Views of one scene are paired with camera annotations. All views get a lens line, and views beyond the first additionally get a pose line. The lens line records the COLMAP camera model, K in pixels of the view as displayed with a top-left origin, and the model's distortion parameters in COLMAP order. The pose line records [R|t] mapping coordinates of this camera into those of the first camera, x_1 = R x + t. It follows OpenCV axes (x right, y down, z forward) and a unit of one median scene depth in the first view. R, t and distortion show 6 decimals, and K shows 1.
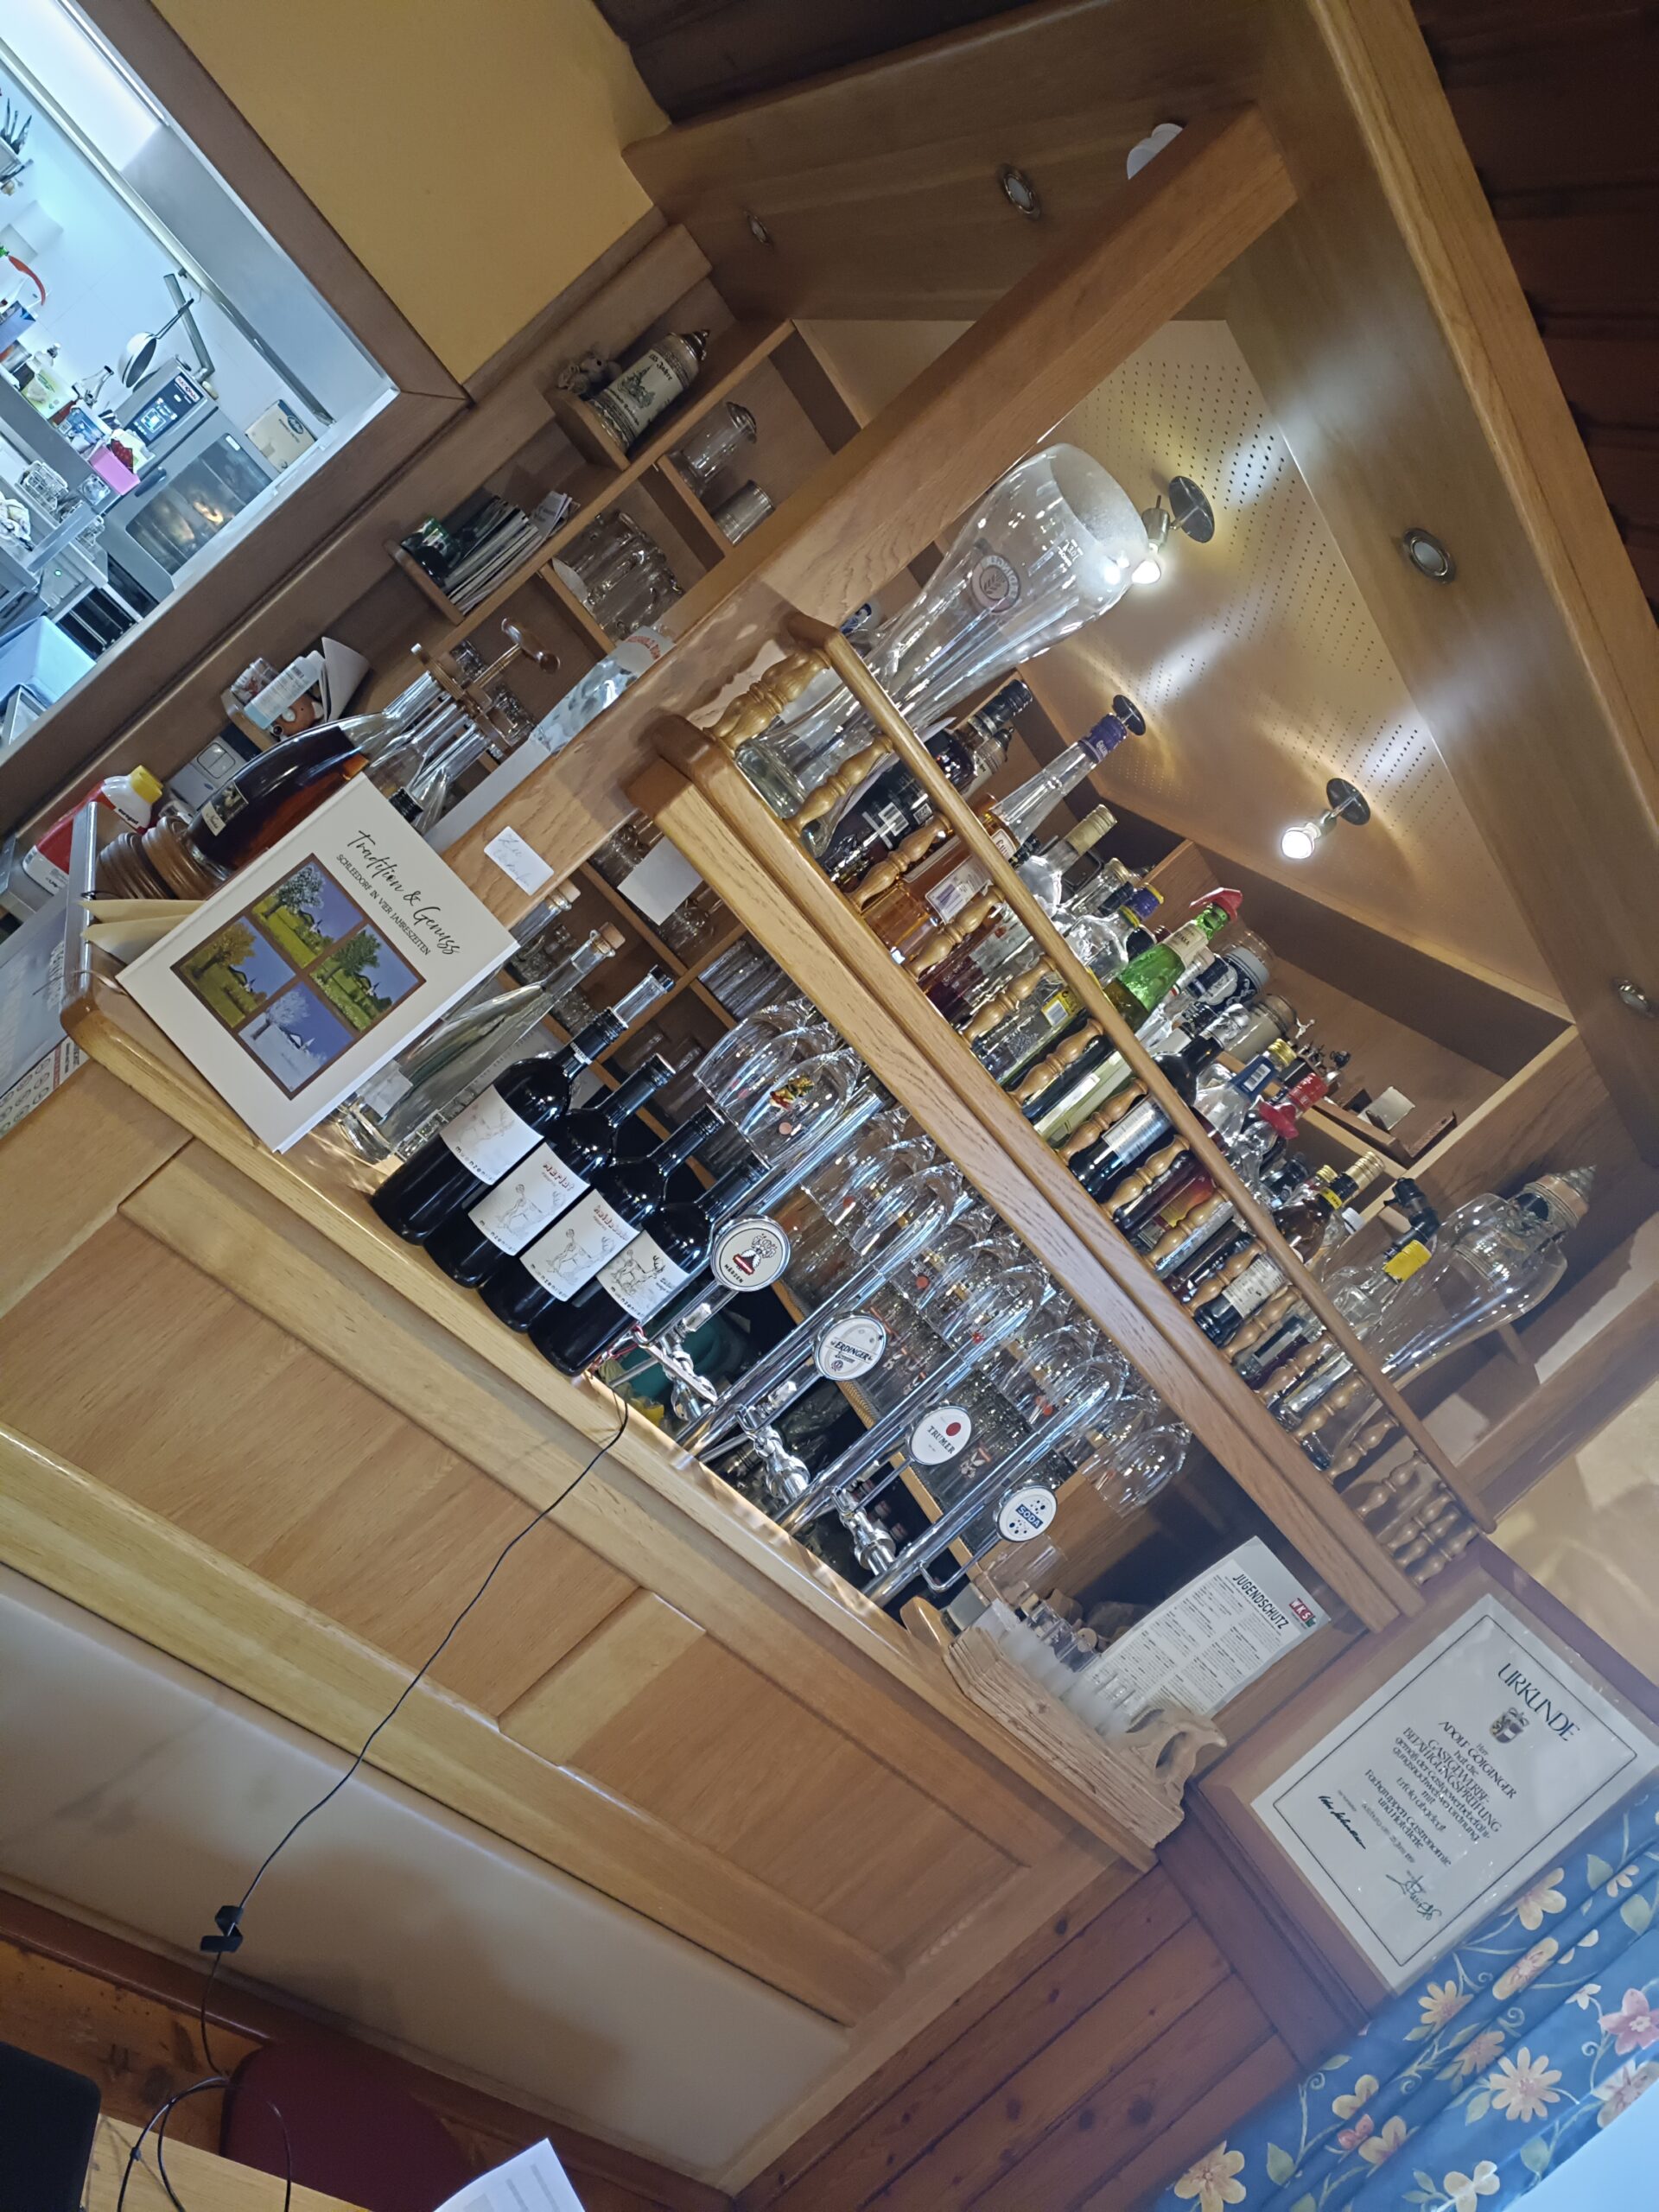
lens RADIAL K [[1624.3, 0, 820.2], [0, 1624.3, 1098.5], [0, 0, 1]] dist [0.058760, -0.072252]
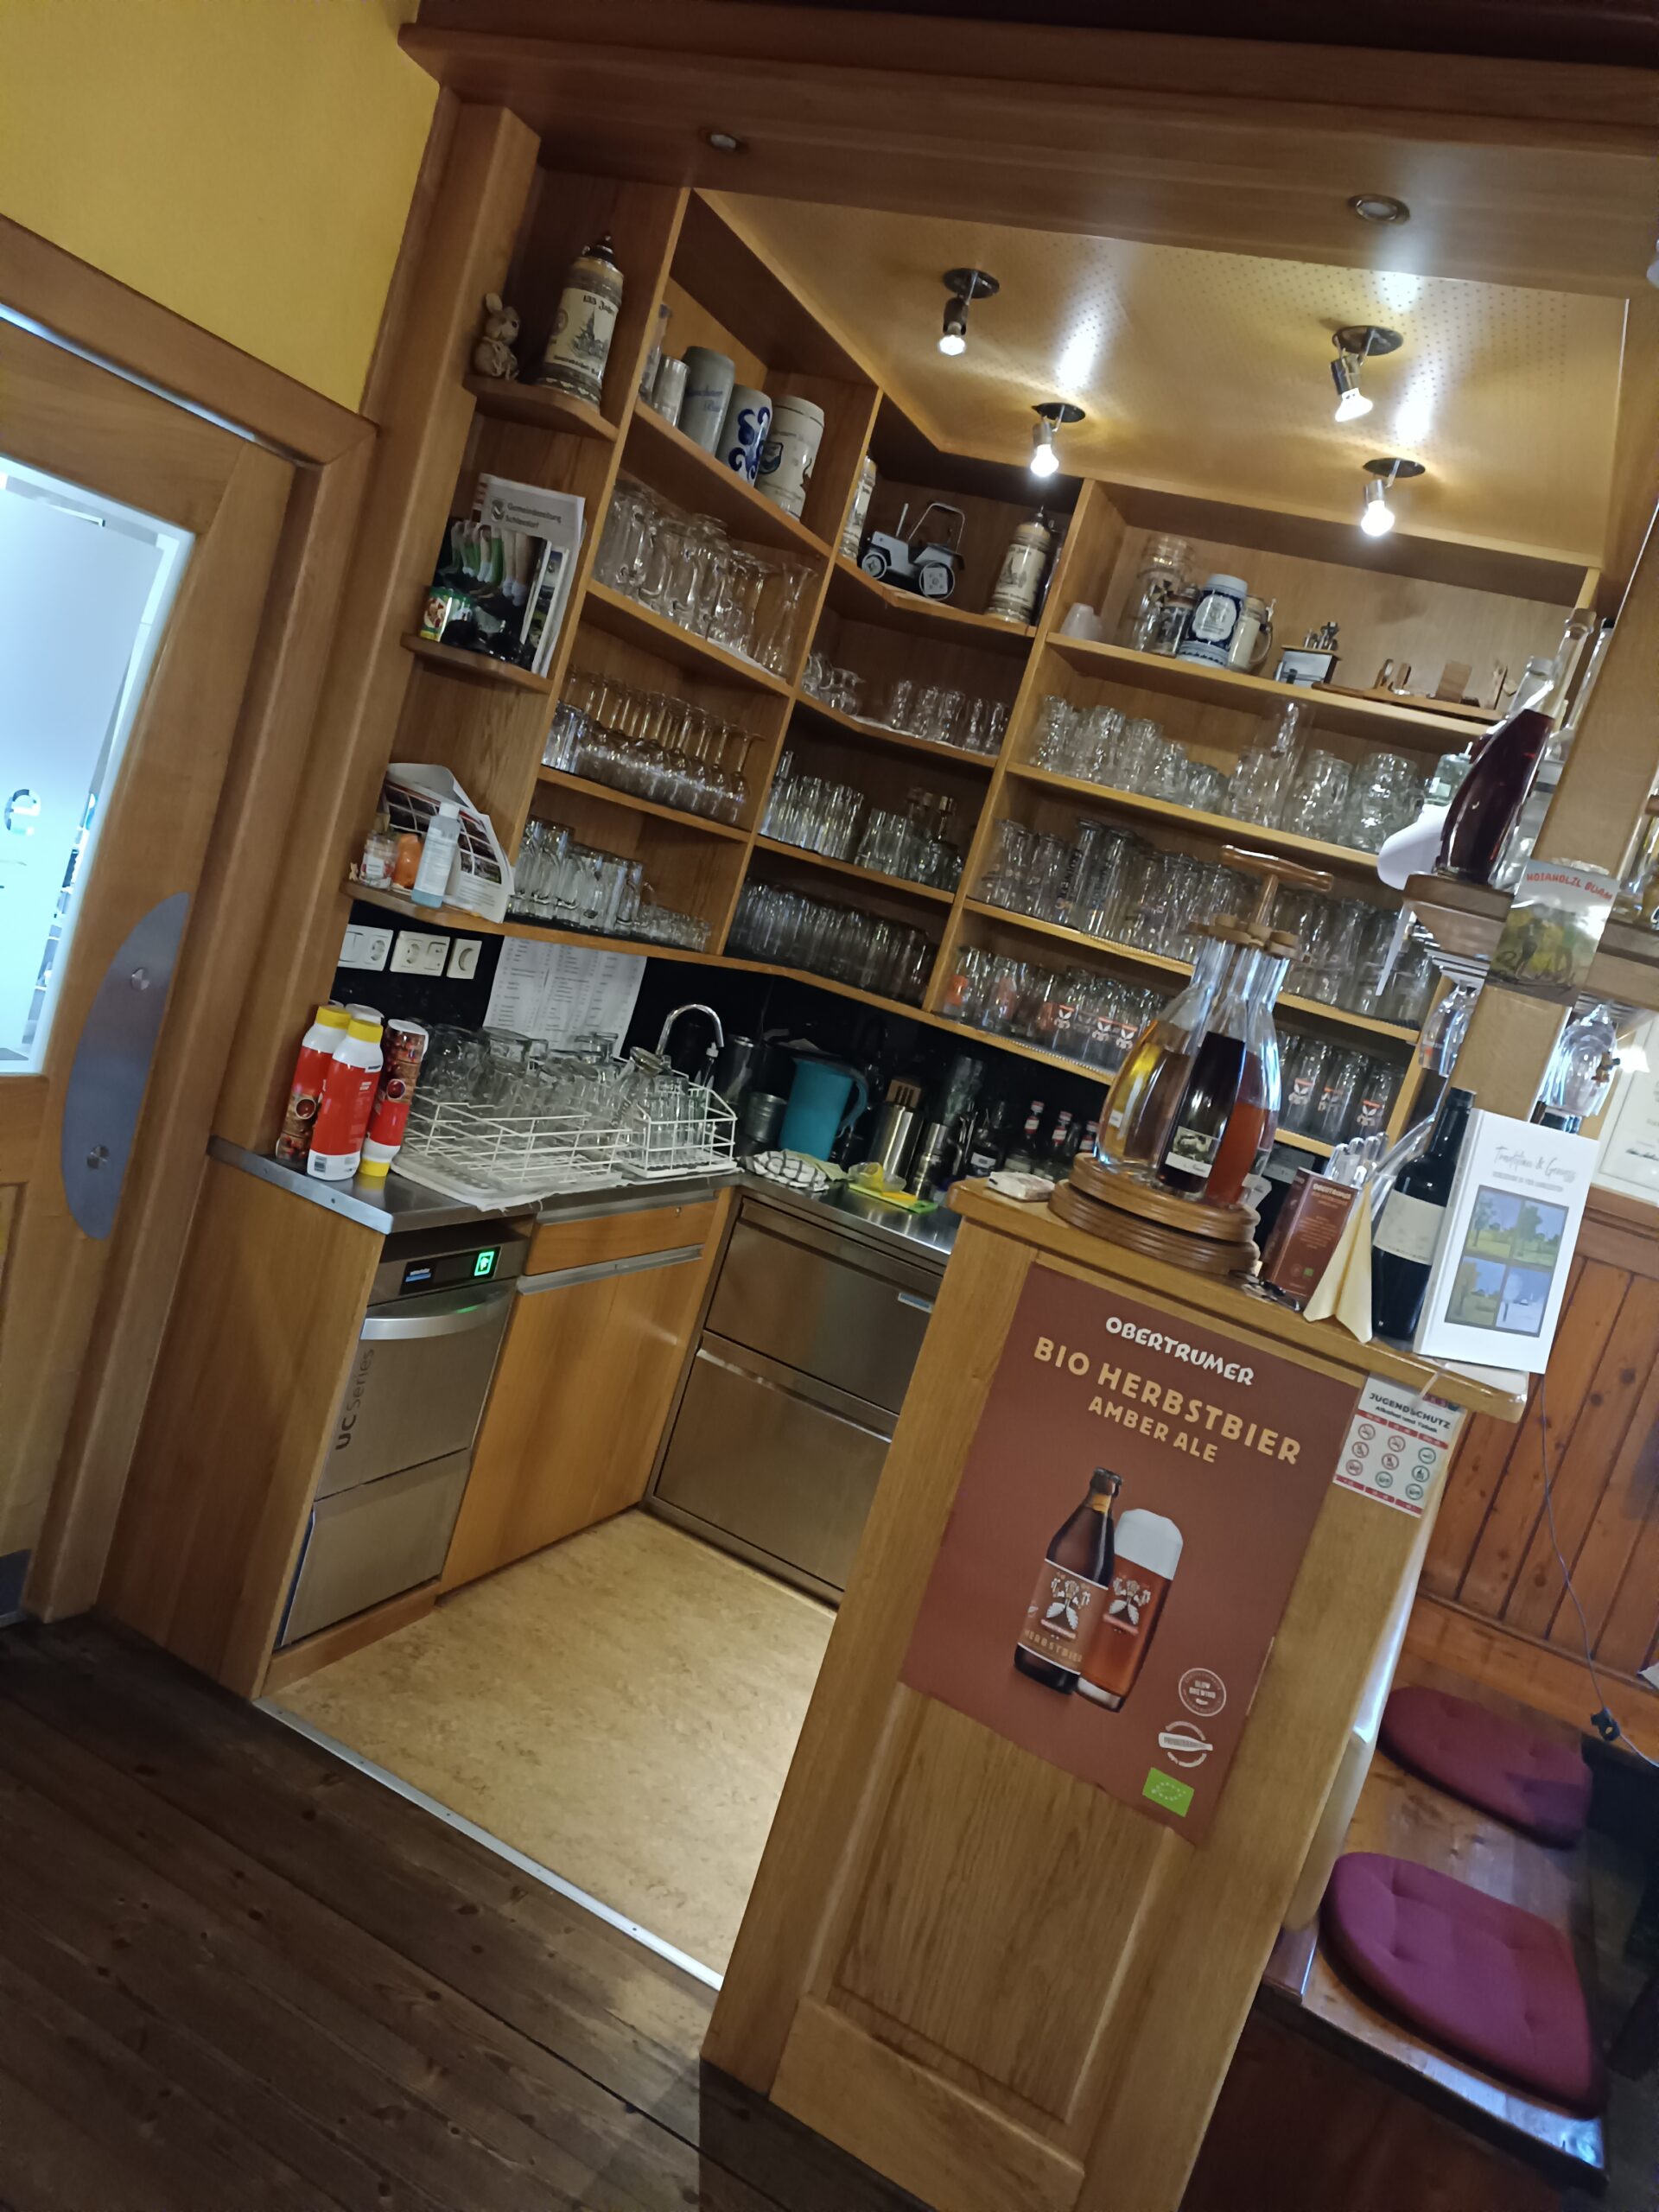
lens RADIAL K [[1624.3, 0, 820.2], [0, 1624.3, 1098.5], [0, 0, 1]] dist [0.058760, -0.072252]
pose [[0.760422, -0.588367, 0.274921, -0.792661], [0.411366, 0.763956, 0.497142, -0.817970], [-0.502530, -0.264945, 0.822963, 0.186529]]
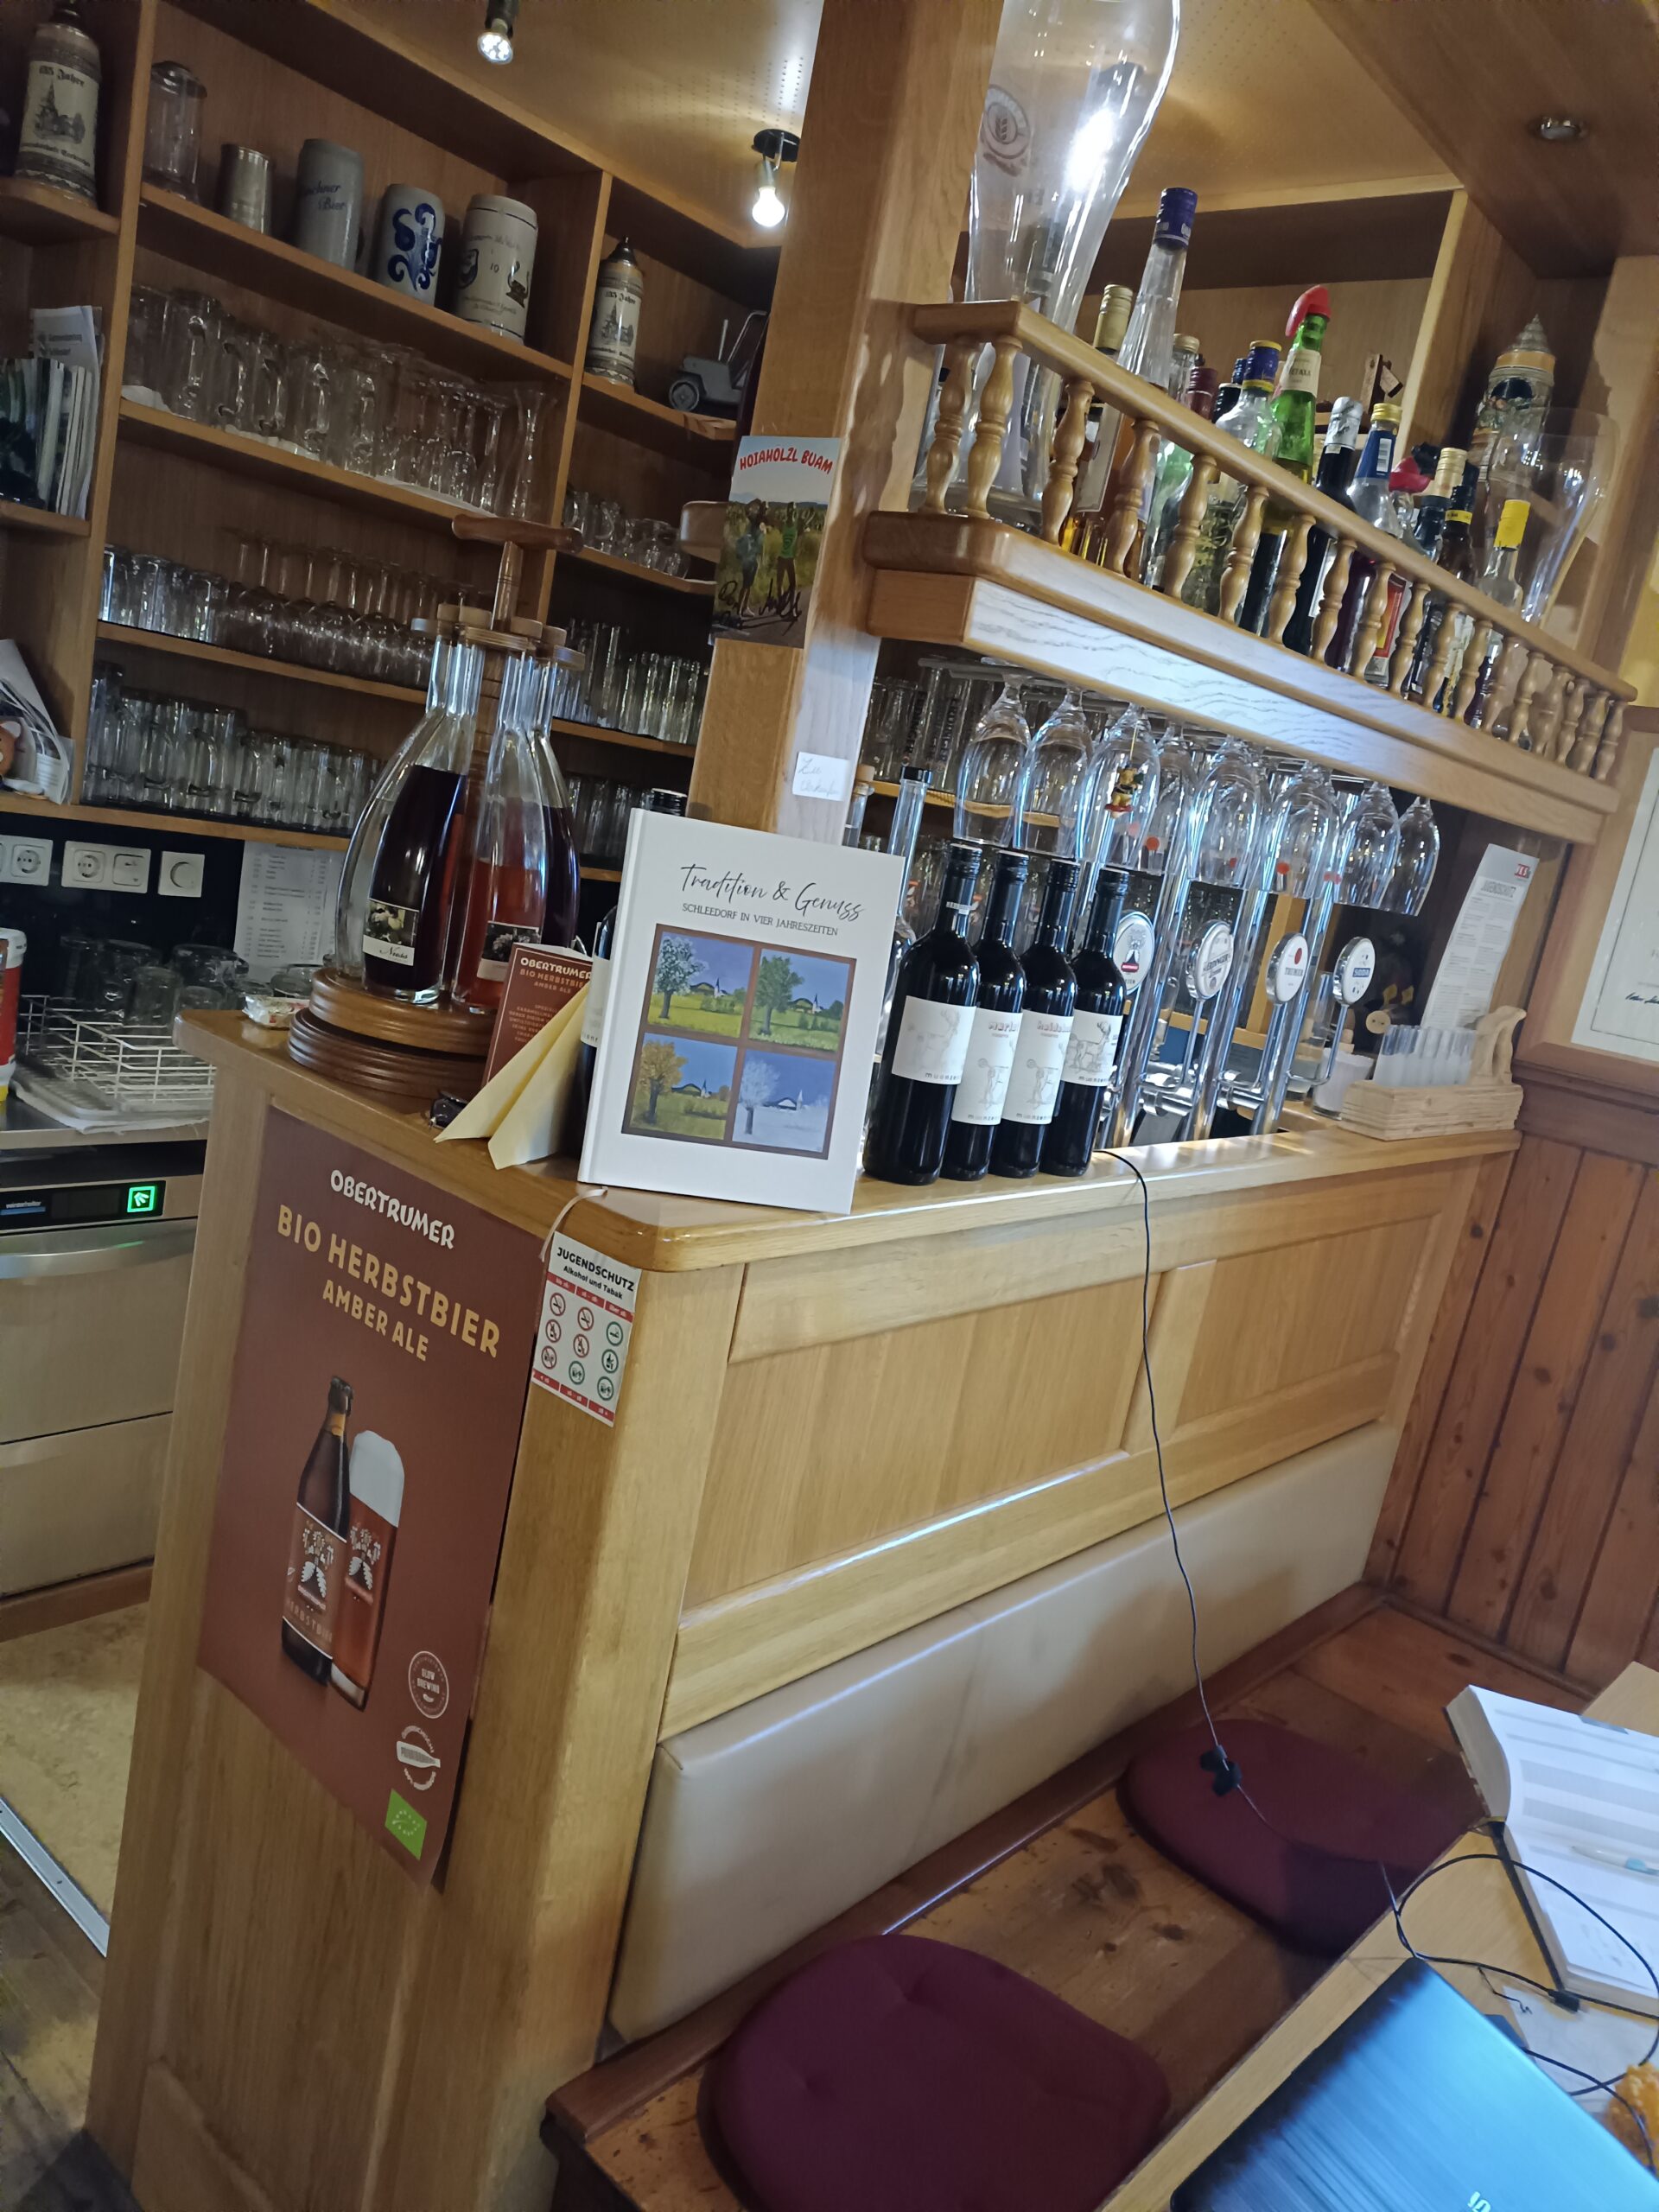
lens RADIAL K [[1636.6, 0, 818.9], [0, 1636.6, 1098.2], [0, 0, 1]] dist [0.044075, -0.038892]
pose [[0.774267, -0.628416, 0.074856, -0.288886], [0.570626, 0.744378, 0.346823, -0.259220], [-0.273670, -0.225819, 0.934939, 0.135572]]
